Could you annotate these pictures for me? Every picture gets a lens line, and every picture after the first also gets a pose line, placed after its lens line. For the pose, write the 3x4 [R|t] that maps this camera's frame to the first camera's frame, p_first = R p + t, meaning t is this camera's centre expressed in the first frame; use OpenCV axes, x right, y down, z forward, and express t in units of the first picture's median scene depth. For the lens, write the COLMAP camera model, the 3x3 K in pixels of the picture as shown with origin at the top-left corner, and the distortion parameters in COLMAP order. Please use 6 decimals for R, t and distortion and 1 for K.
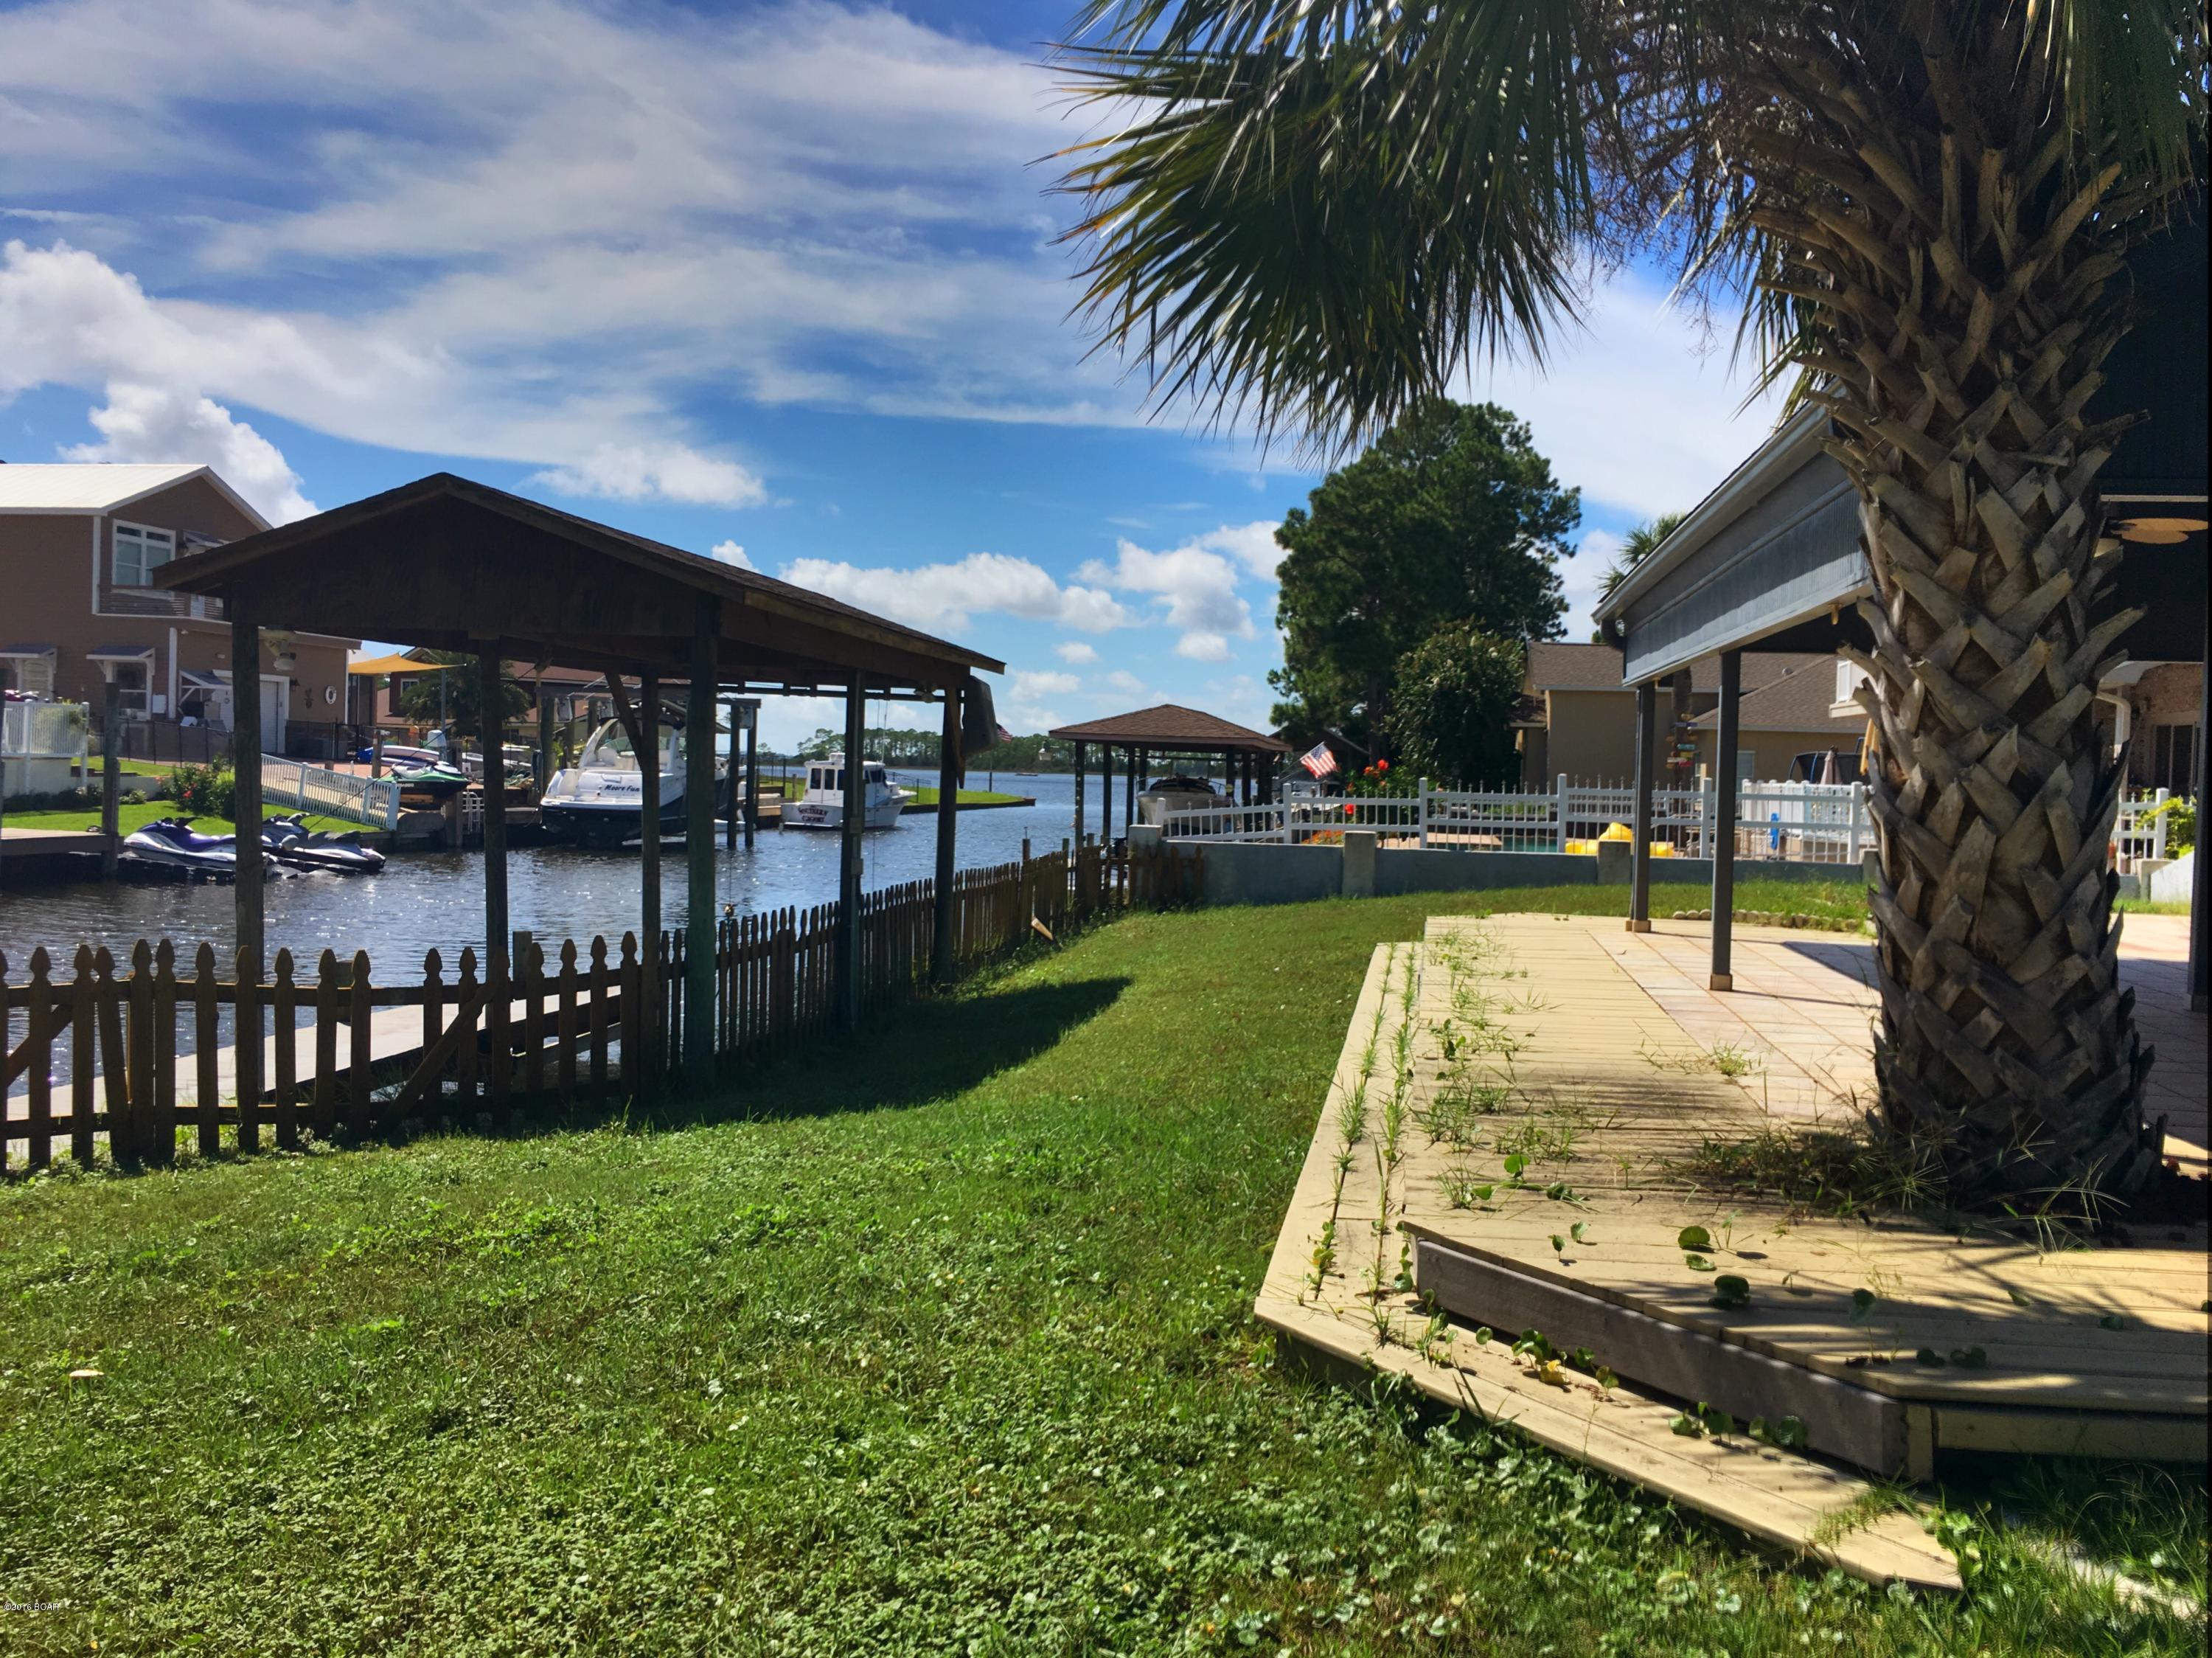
lens RADIAL K [[1936.2, 0, 1106.0], [0, 1936.2, 829.0], [0, 0, 1]] dist [0.047551, -0.101767]
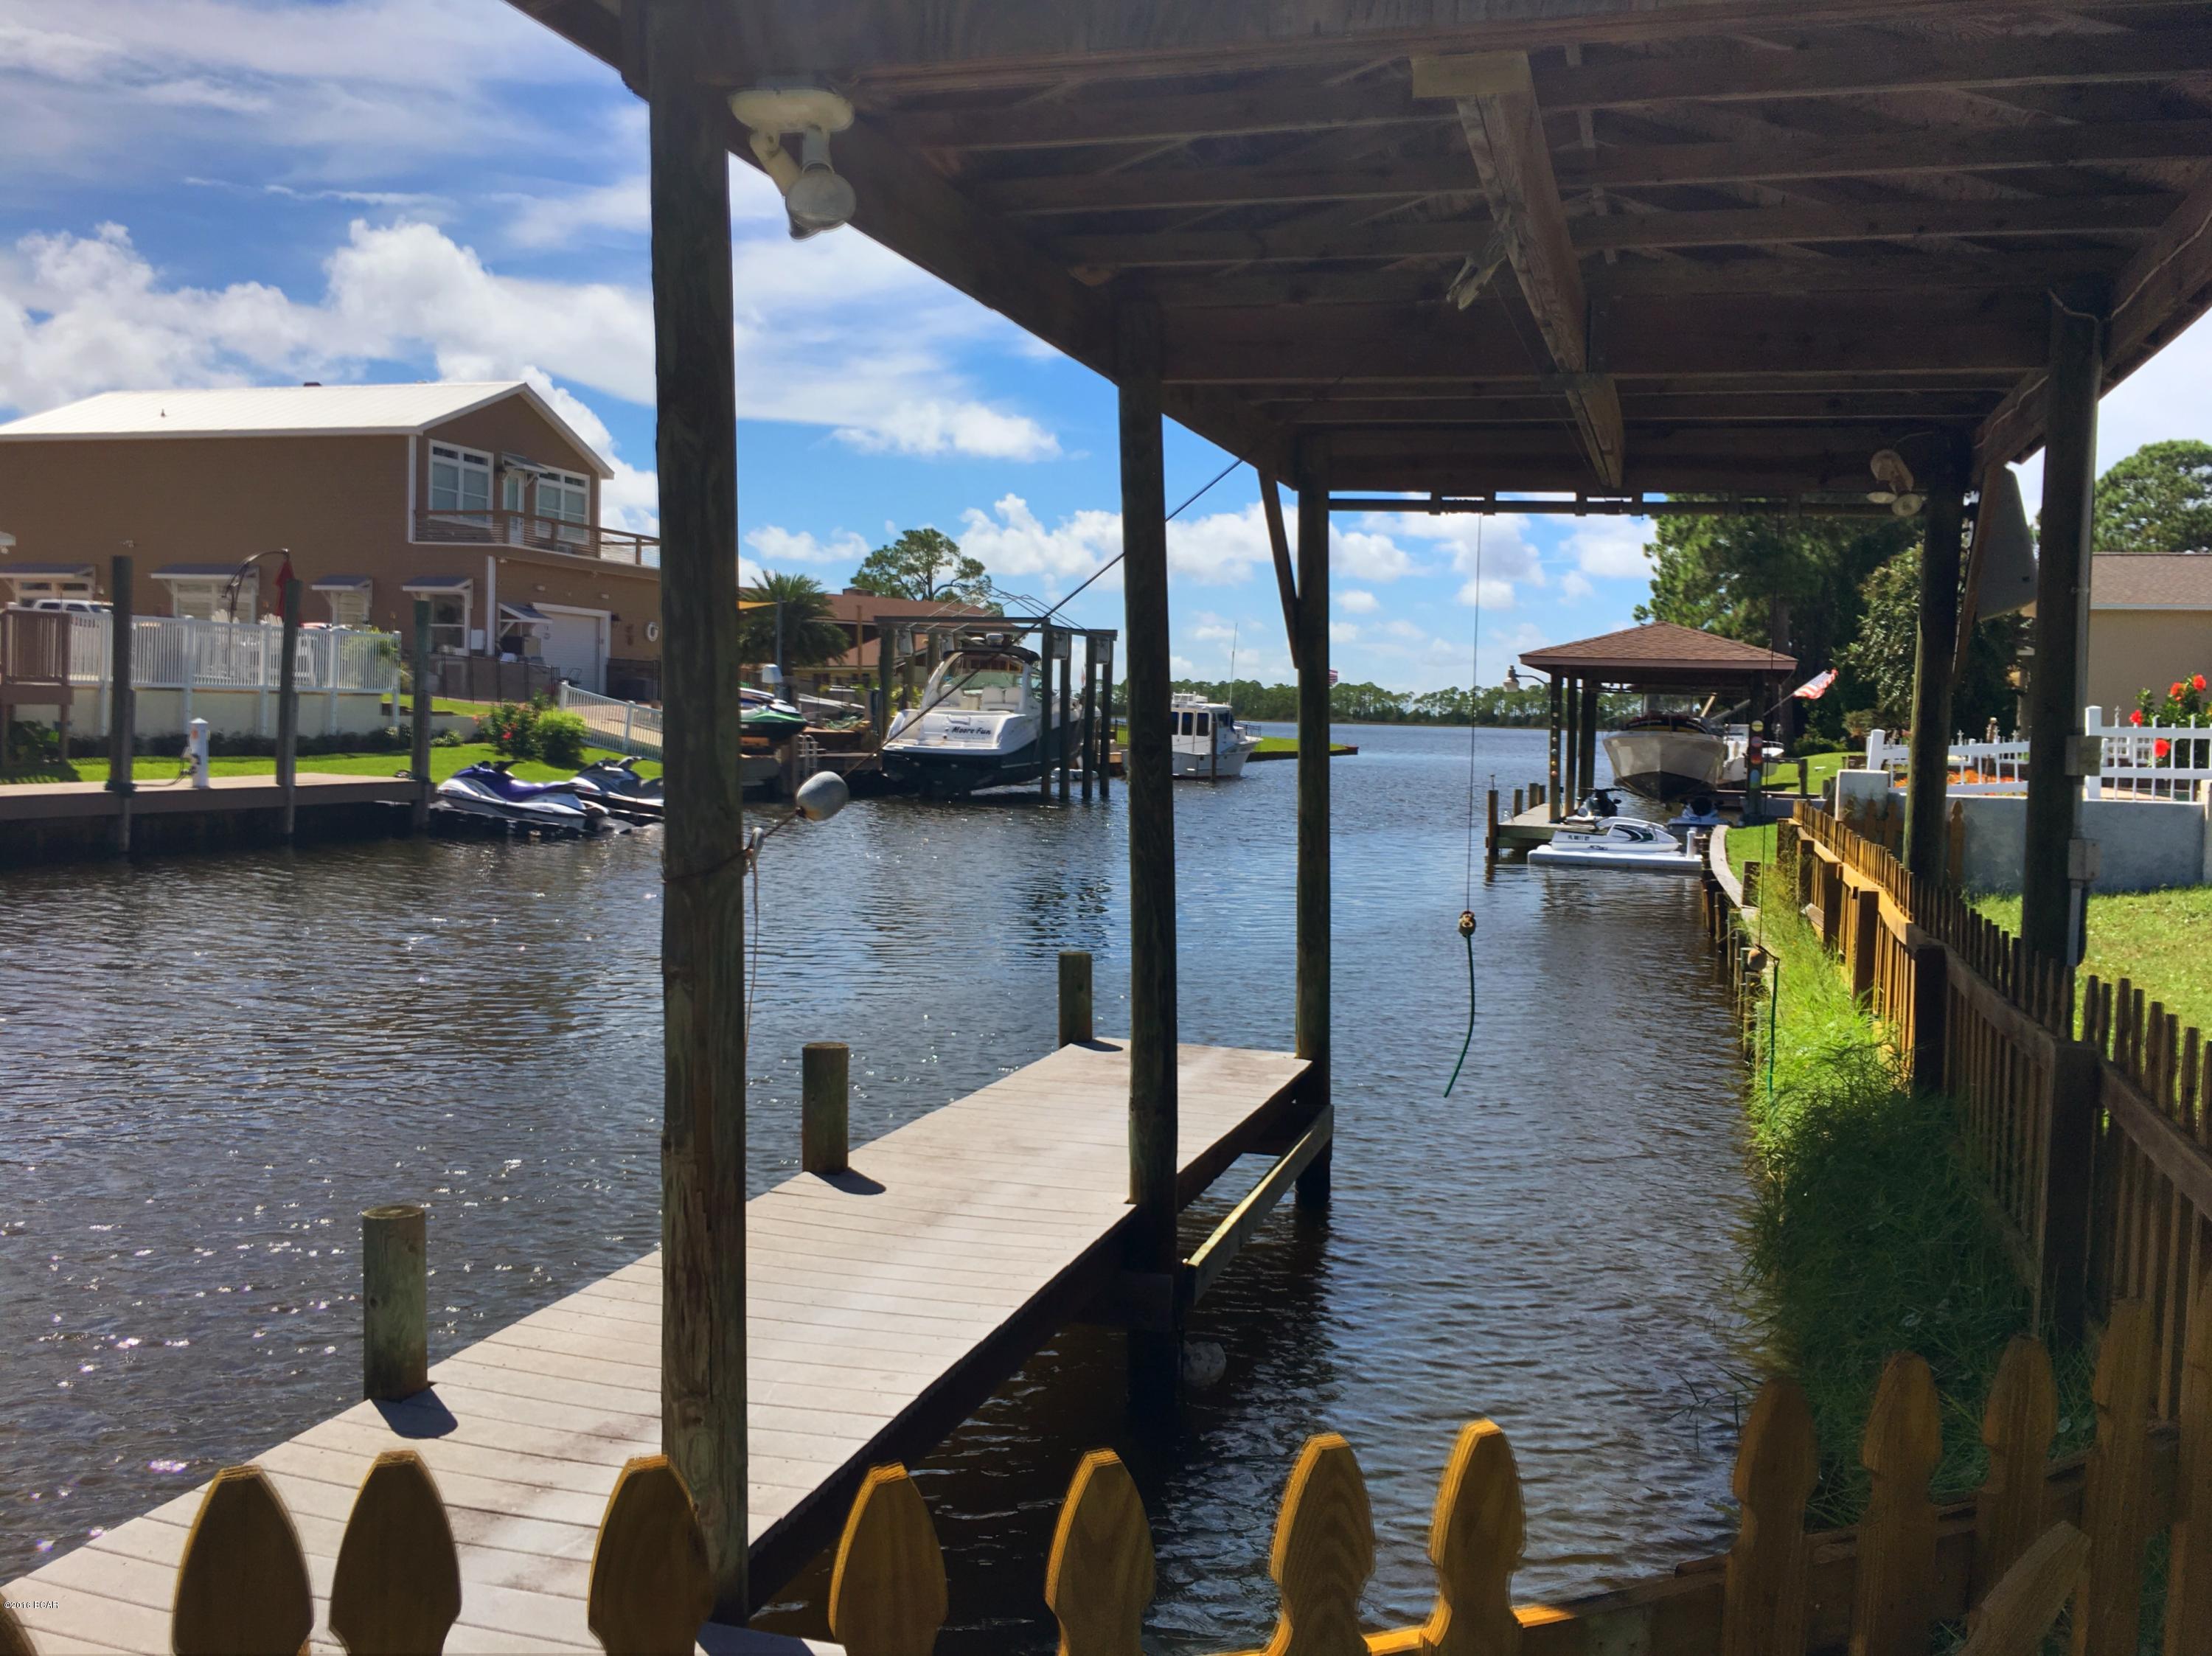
lens RADIAL K [[1871.9, 0, 1106.0], [0, 1871.9, 828.0], [0, 0, 1]] dist [-0.016176, -0.007419]
pose [[0.991523, 0.006075, -0.129787, -0.081640], [-0.002748, 0.999663, 0.025800, 0.001177], [0.129900, -0.025225, 0.991206, 0.172047]]
